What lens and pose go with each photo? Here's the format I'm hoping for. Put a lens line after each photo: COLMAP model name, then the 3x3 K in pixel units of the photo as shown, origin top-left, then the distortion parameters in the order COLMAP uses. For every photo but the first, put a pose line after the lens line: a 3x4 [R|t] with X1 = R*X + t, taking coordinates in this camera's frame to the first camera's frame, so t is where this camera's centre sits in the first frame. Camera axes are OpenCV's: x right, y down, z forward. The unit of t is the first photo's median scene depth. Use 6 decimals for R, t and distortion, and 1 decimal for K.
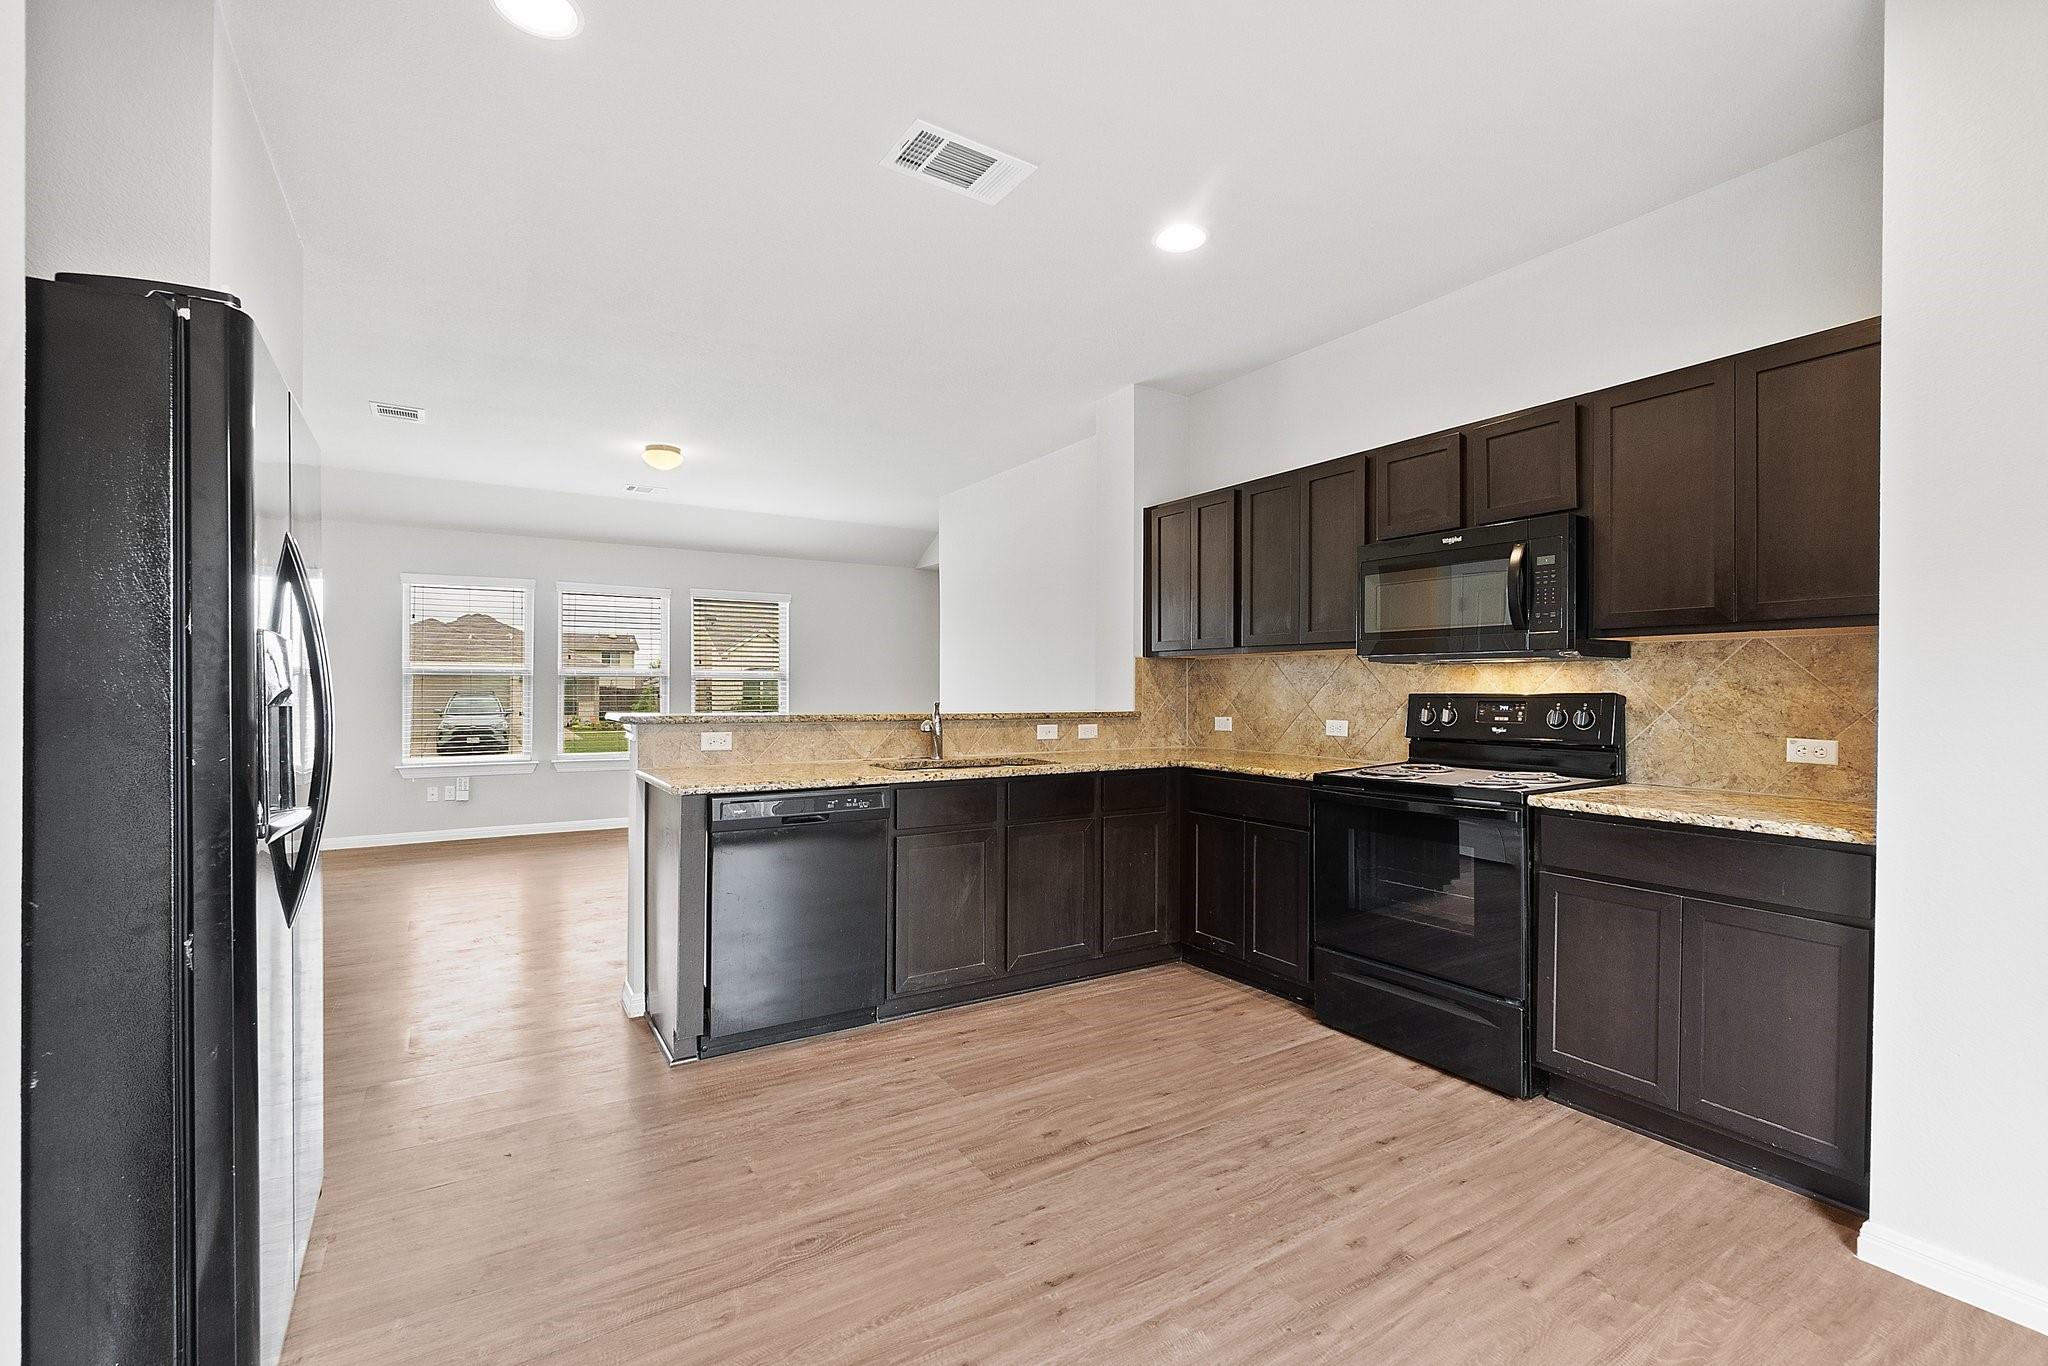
lens RADIAL K [[888.6, 0, 1015.9], [0, 888.6, 688.5], [0, 0, 1]] dist [-0.004382, 0.001406]
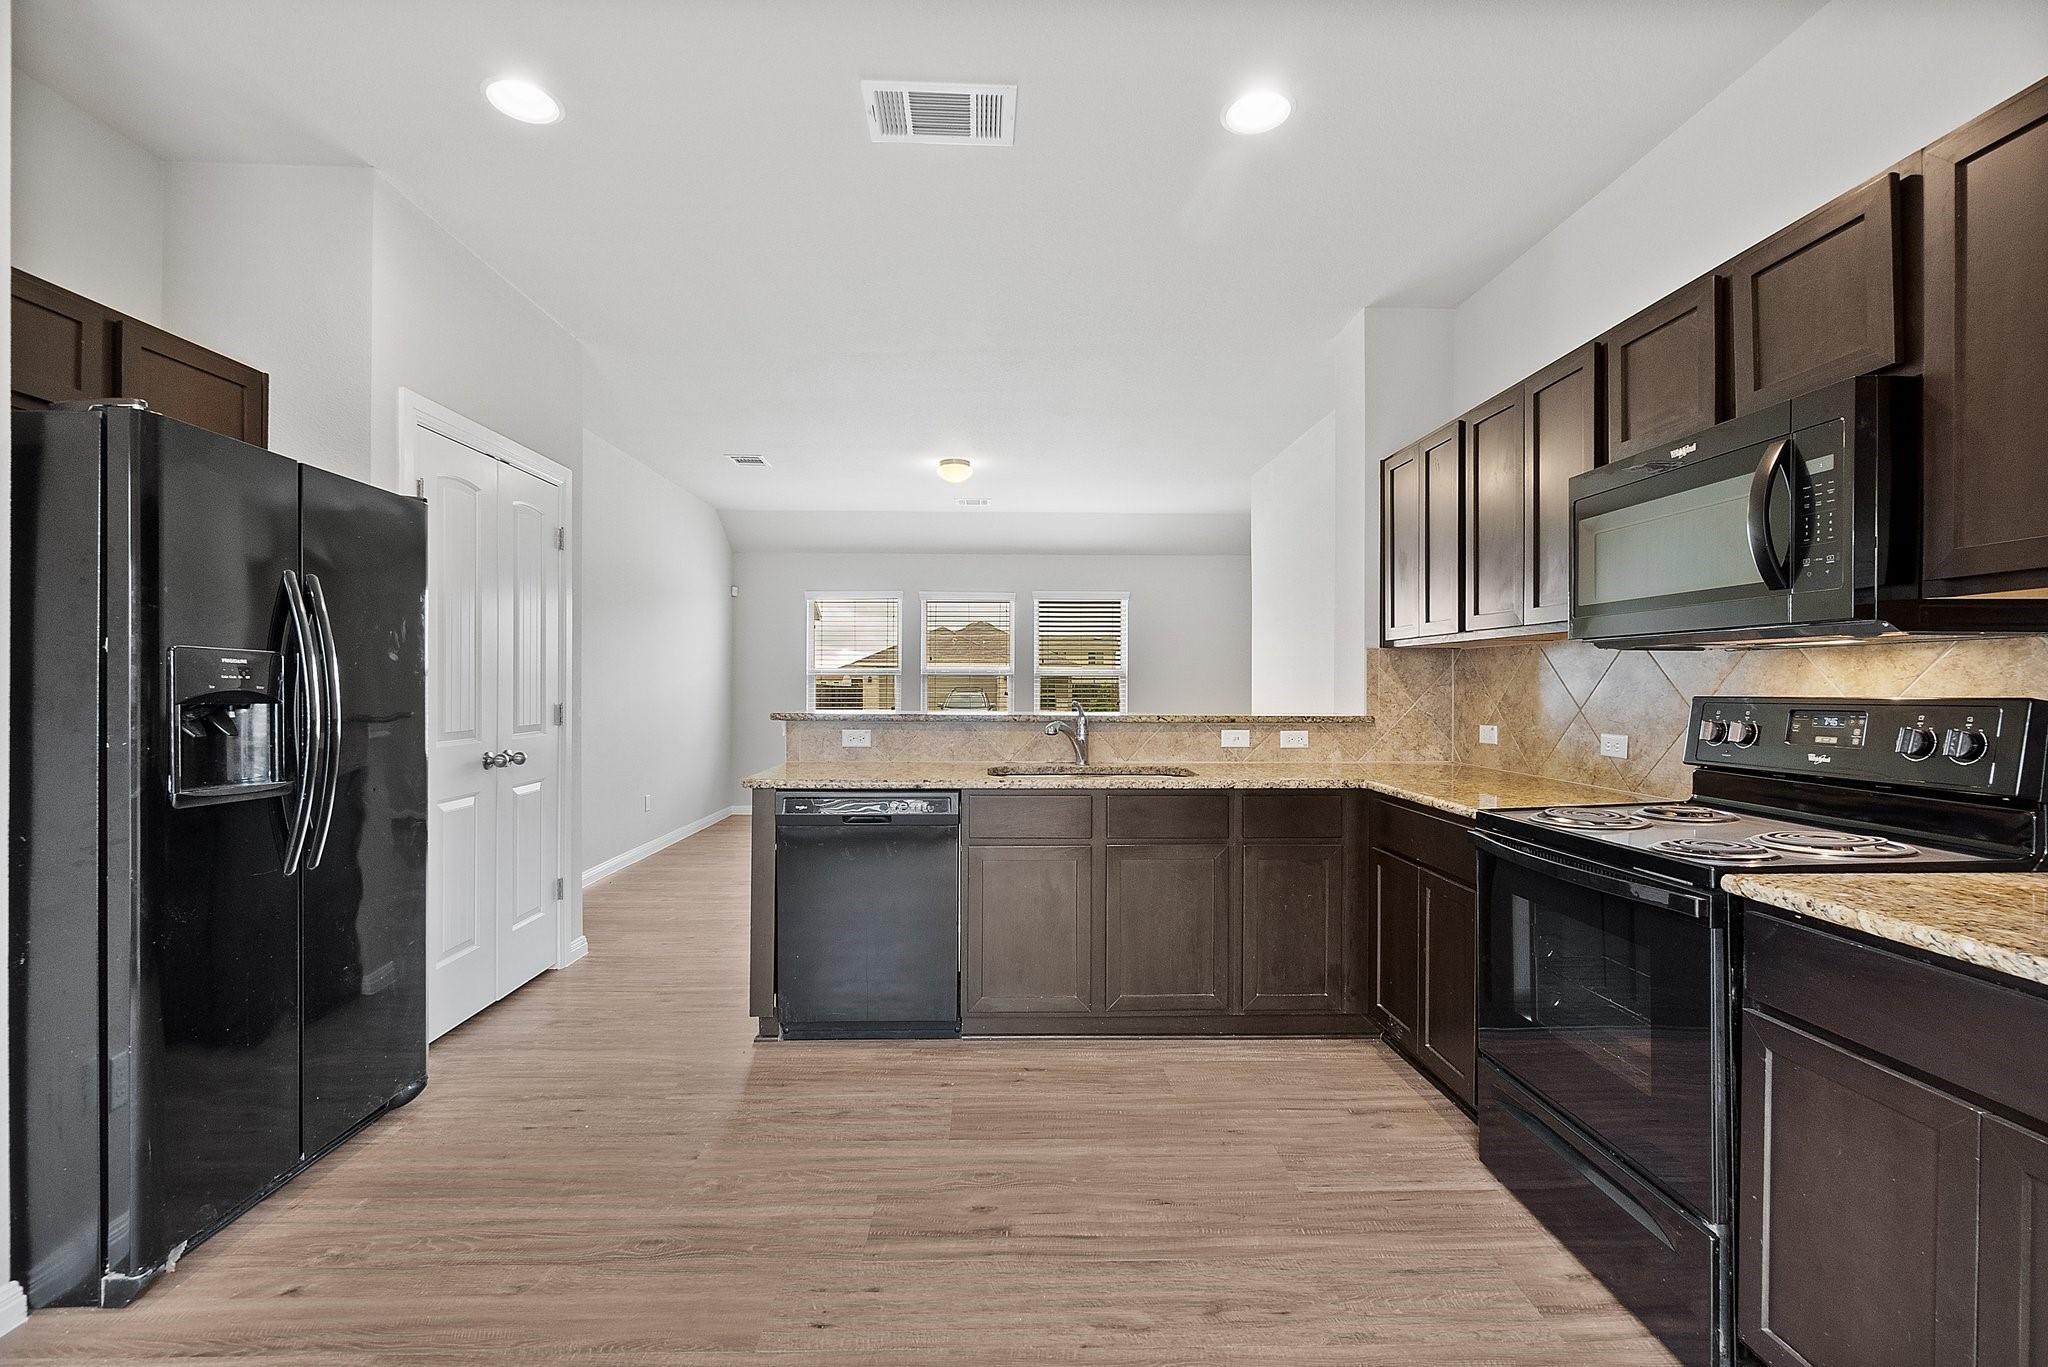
lens RADIAL K [[888.6, 0, 1018.0], [0, 888.6, 684.5], [0, 0, 1]] dist [-0.004382, 0.001406]
pose [[0.860033, -0.001124, -0.510237, 0.381291], [0.000369, 0.999999, -0.001580, -0.002067], [0.510238, 0.001171, 0.860032, 0.211828]]
